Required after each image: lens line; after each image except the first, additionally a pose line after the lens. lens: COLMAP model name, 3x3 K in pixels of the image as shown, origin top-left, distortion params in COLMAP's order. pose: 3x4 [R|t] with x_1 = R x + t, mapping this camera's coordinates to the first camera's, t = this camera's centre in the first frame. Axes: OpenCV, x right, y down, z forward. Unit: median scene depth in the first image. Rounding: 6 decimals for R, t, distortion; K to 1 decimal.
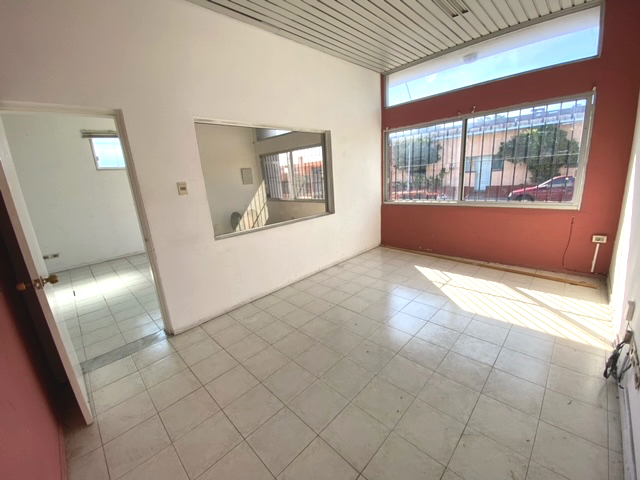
lens RADIAL K [[262.1, 0, 317.4], [0, 262.1, 239.2], [0, 0, 1]] dist [-0.003466, -0.000841]
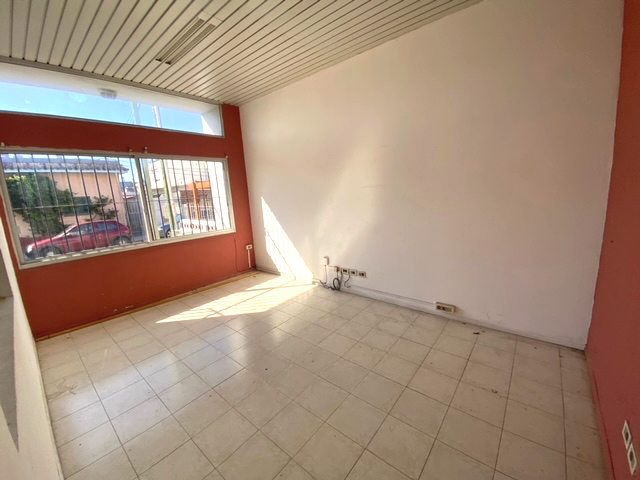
lens RADIAL K [[262.1, 0, 320.4], [0, 262.1, 239.9], [0, 0, 1]] dist [-0.003466, -0.000841]
pose [[-0.095606, -0.110554, 0.989261, -0.506712], [0.299845, 0.944455, 0.134525, -0.108308], [-0.949185, 0.309486, -0.057147, 0.540430]]
